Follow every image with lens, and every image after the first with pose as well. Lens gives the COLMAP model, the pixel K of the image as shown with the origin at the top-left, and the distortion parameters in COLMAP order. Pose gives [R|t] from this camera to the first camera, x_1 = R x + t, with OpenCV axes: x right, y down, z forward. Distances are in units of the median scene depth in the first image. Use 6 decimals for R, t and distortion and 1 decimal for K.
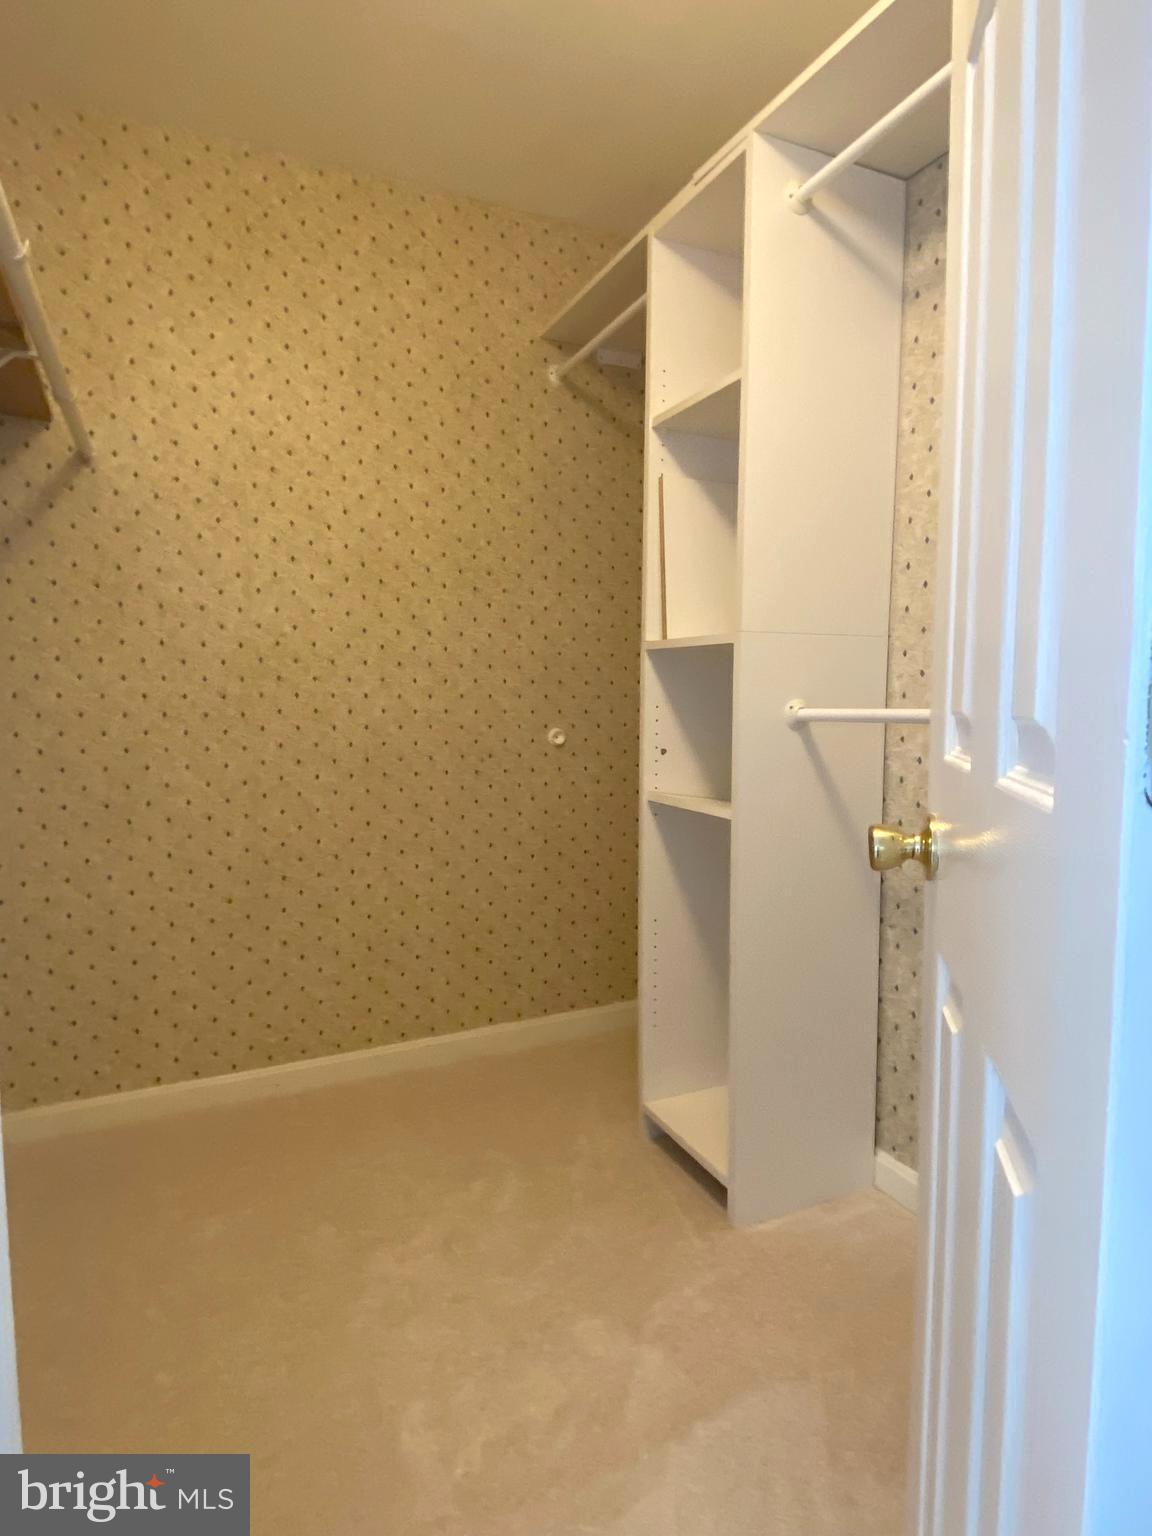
lens RADIAL K [[875.4, 0, 576.0], [0, 875.4, 768.0], [0, 0, 1]] dist [0.098654, -0.085452]
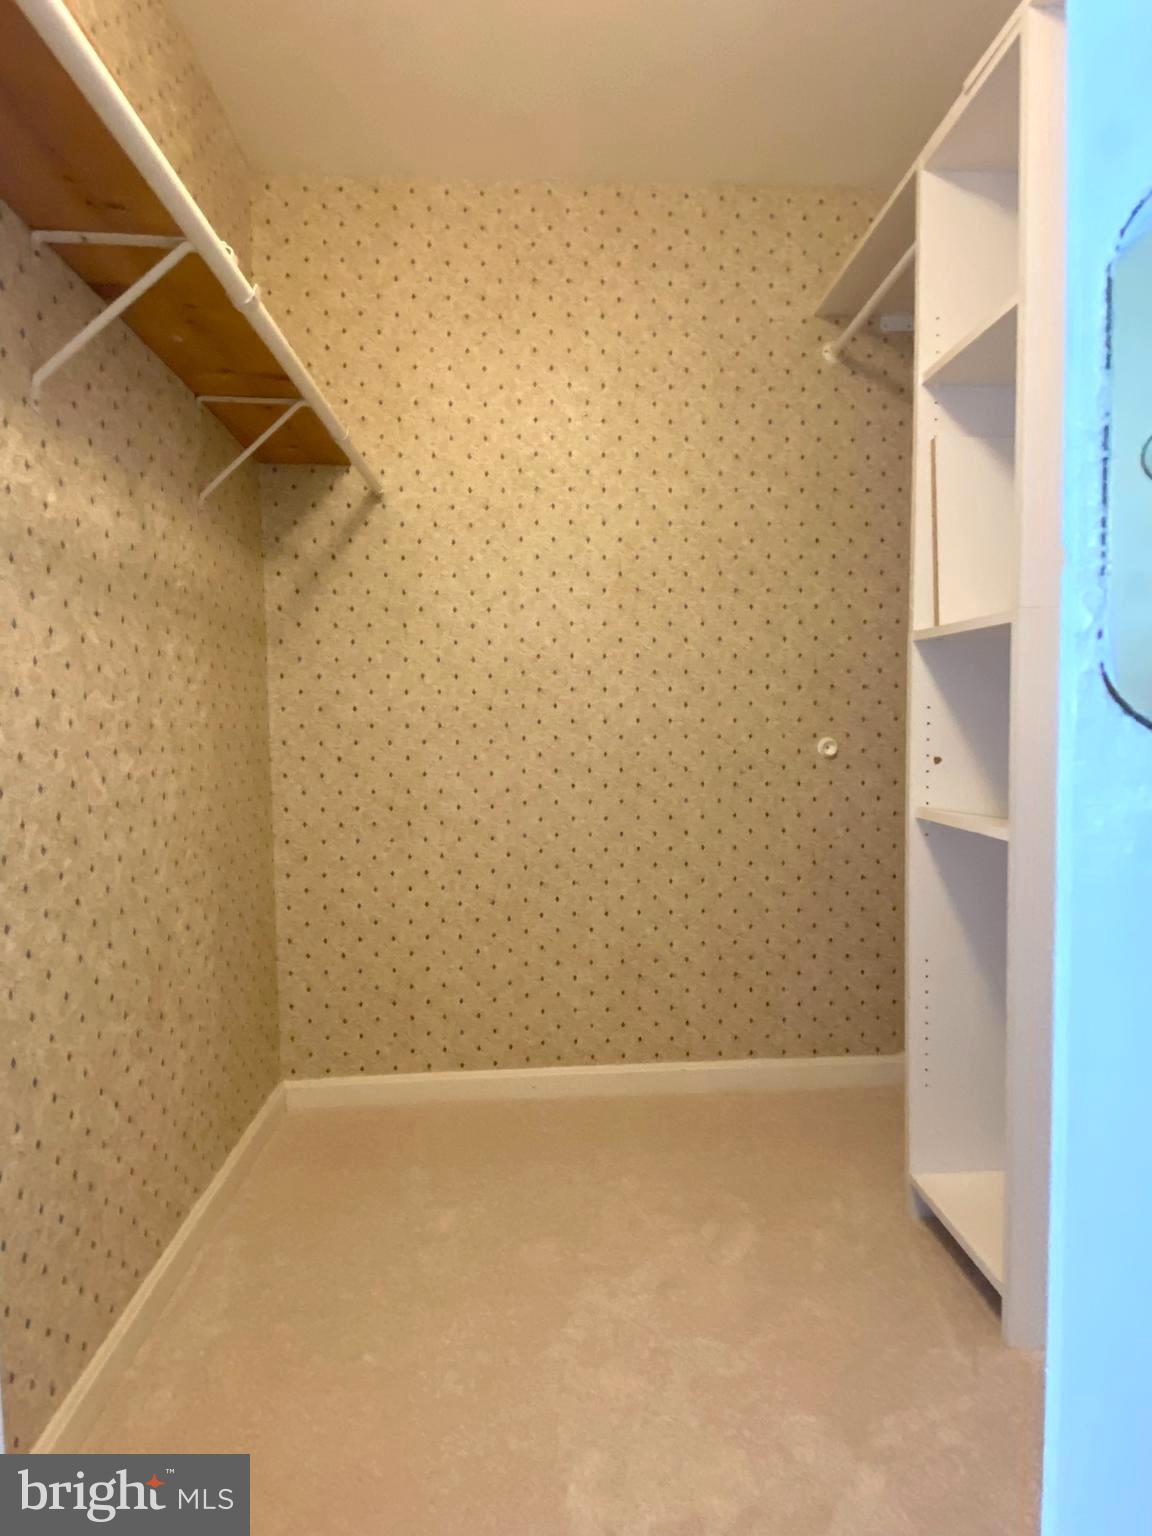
lens RADIAL K [[875.4, 0, 576.0], [0, 875.4, 768.0], [0, 0, 1]] dist [0.098654, -0.085452]
pose [[0.931902, 0.007546, -0.362631, 0.079536], [-0.017174, 0.999580, -0.023334, 0.013653], [0.362303, 0.027973, 0.931641, 0.067775]]
